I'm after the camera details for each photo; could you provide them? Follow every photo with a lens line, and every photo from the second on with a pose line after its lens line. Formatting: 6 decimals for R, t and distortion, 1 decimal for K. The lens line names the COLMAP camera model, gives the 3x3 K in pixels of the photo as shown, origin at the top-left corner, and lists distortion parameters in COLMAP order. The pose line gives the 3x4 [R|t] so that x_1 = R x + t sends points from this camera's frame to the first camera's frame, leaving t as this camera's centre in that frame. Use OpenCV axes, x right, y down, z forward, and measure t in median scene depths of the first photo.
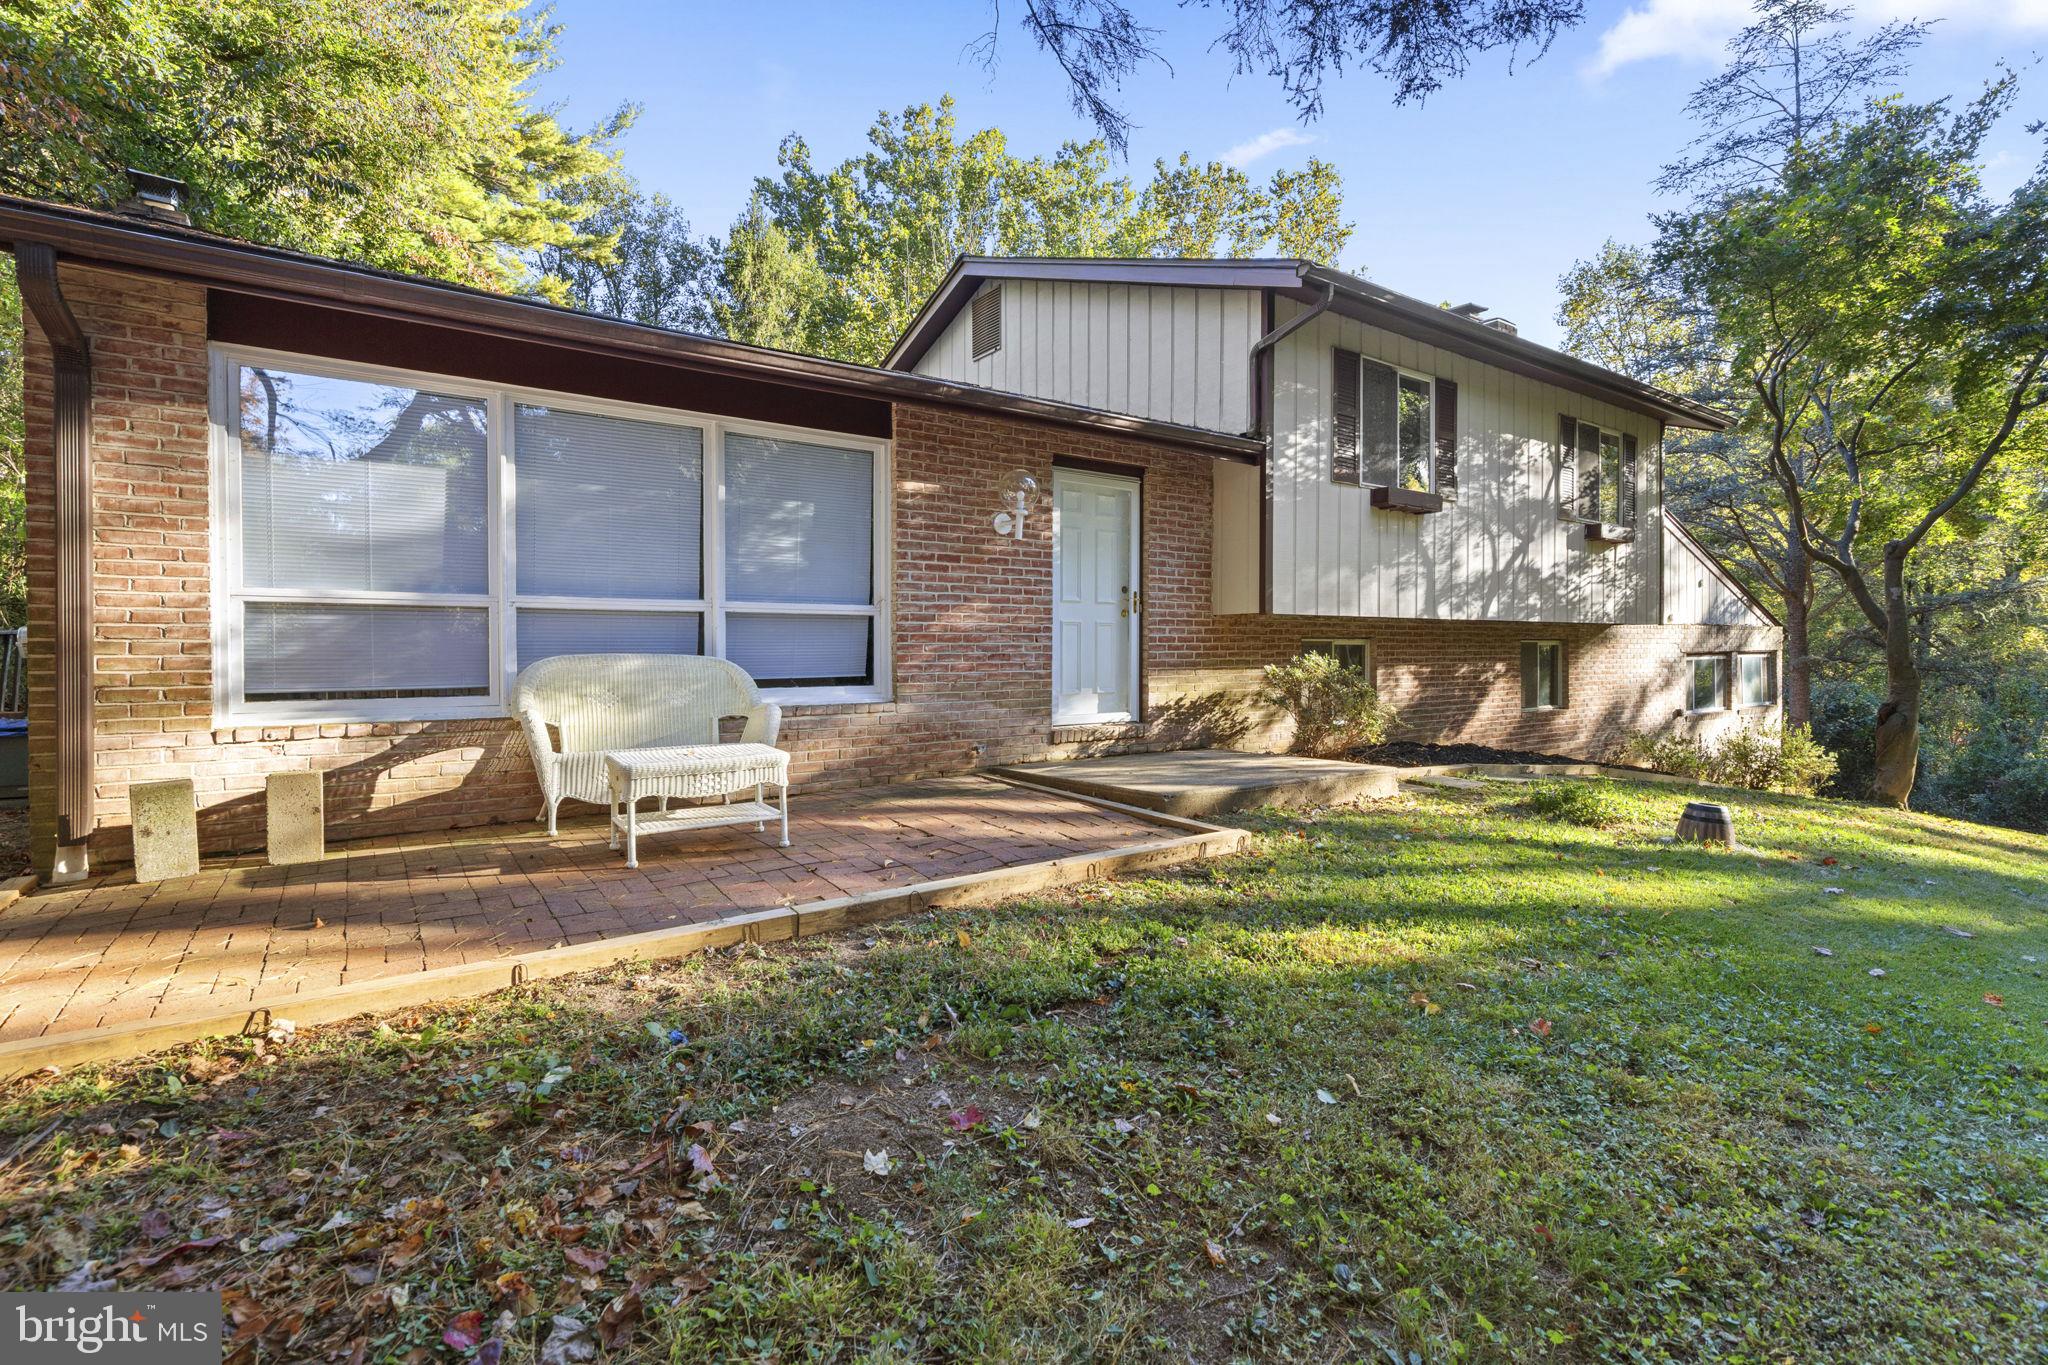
lens RADIAL K [[908.6, 0, 1024.0], [0, 908.6, 682.5], [0, 0, 1]] dist [0.000613, 0.000026]
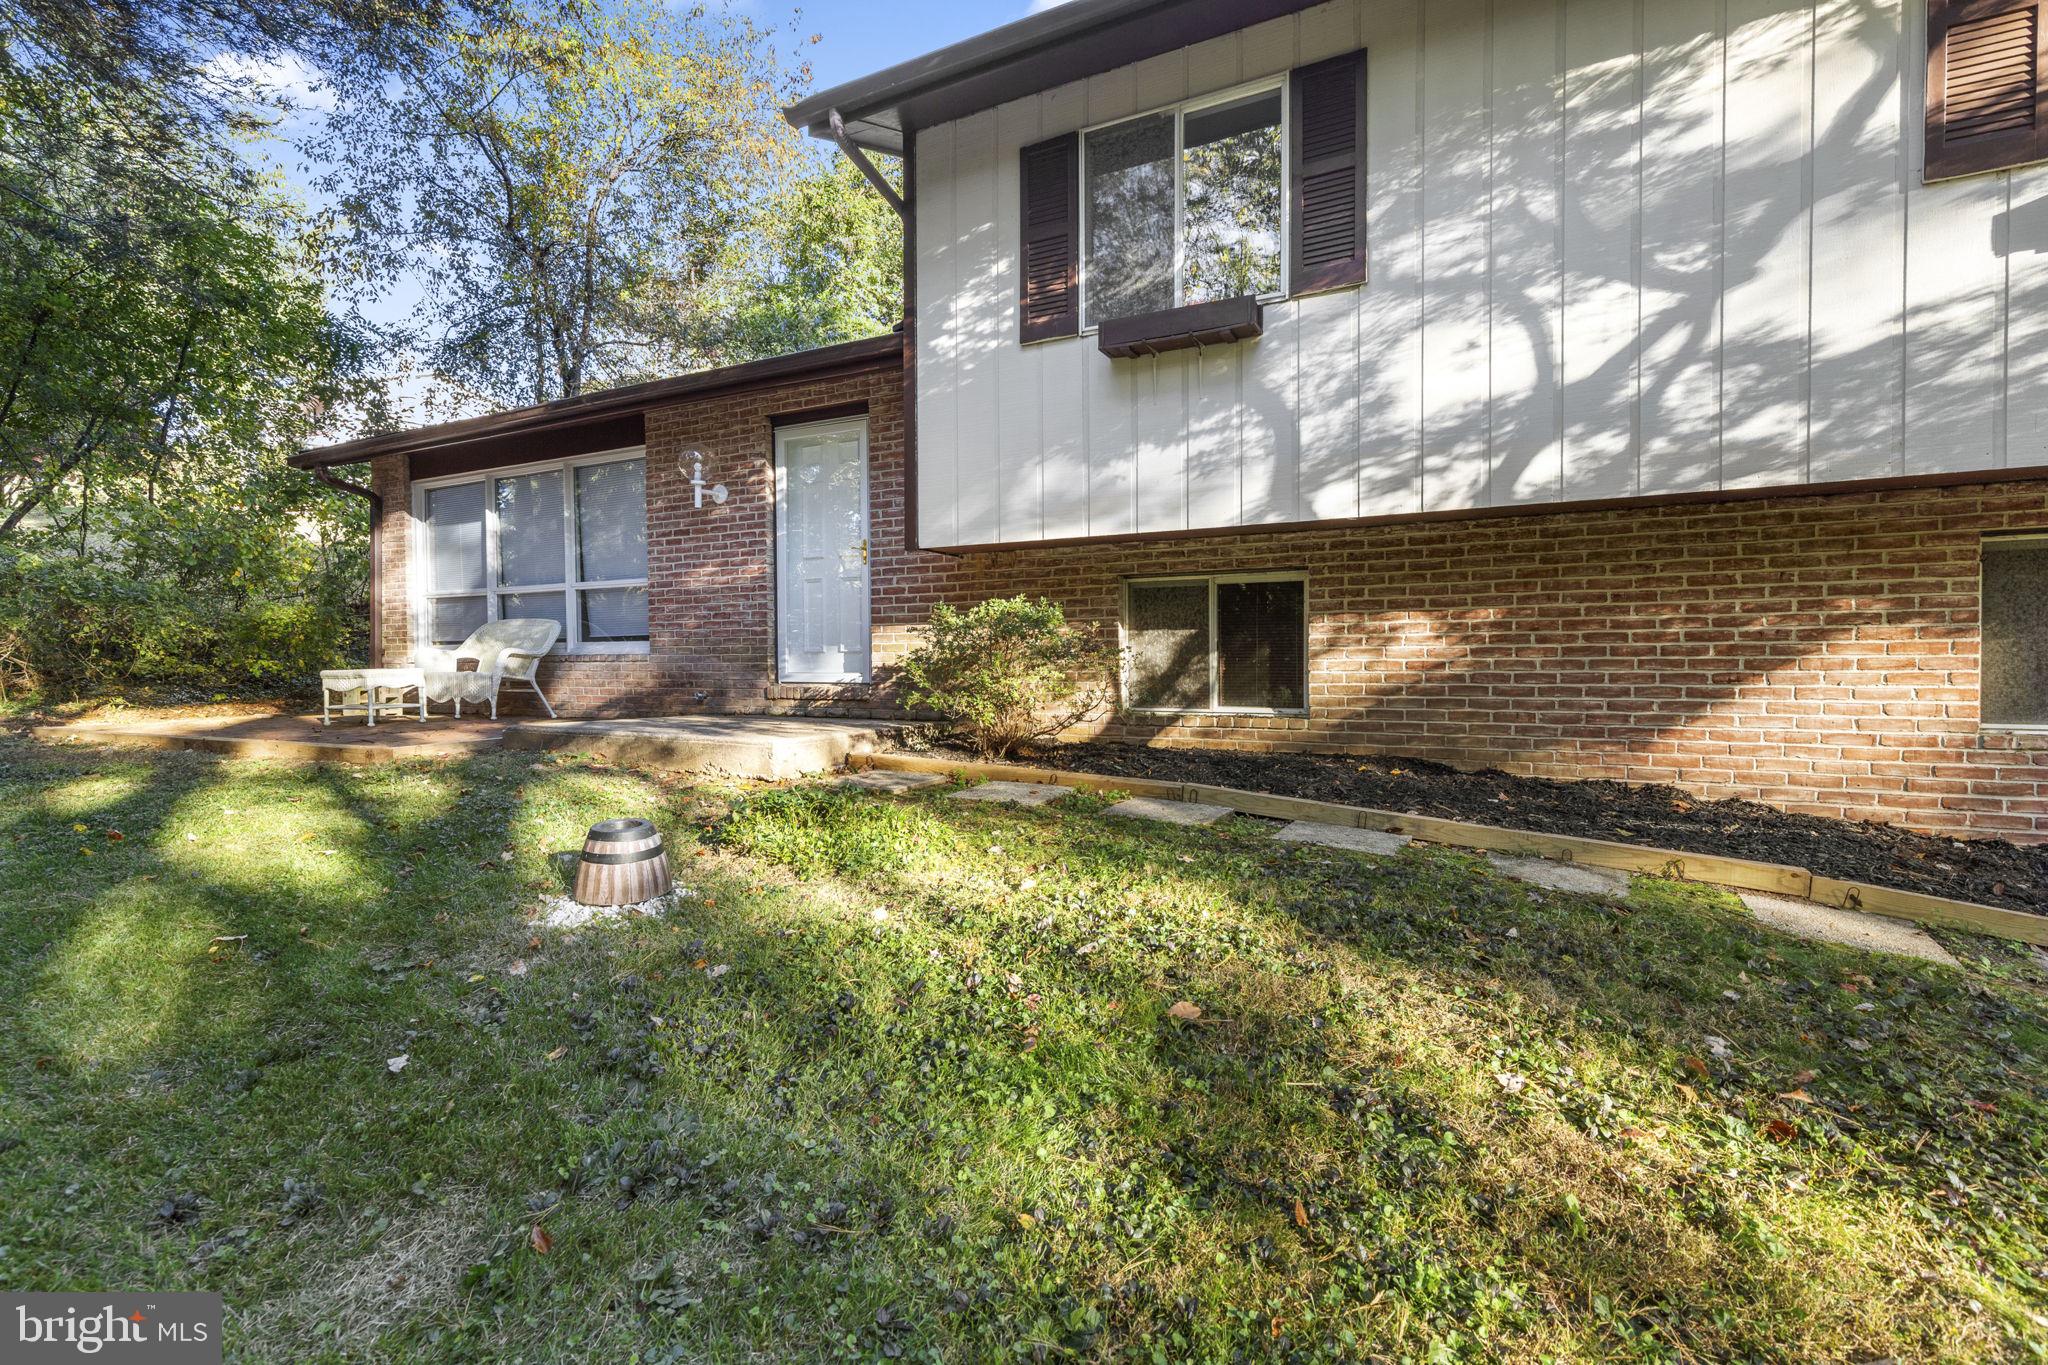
lens RADIAL K [[908.6, 0, 1024.0], [0, 908.6, 682.5], [0, 0, 1]] dist [0.000613, 0.000026]
pose [[0.482255, 0.017905, -0.875848, 0.976933], [-0.025433, 0.999656, 0.006432, 0.032061], [0.875661, 0.019173, 0.482545, 0.693605]]
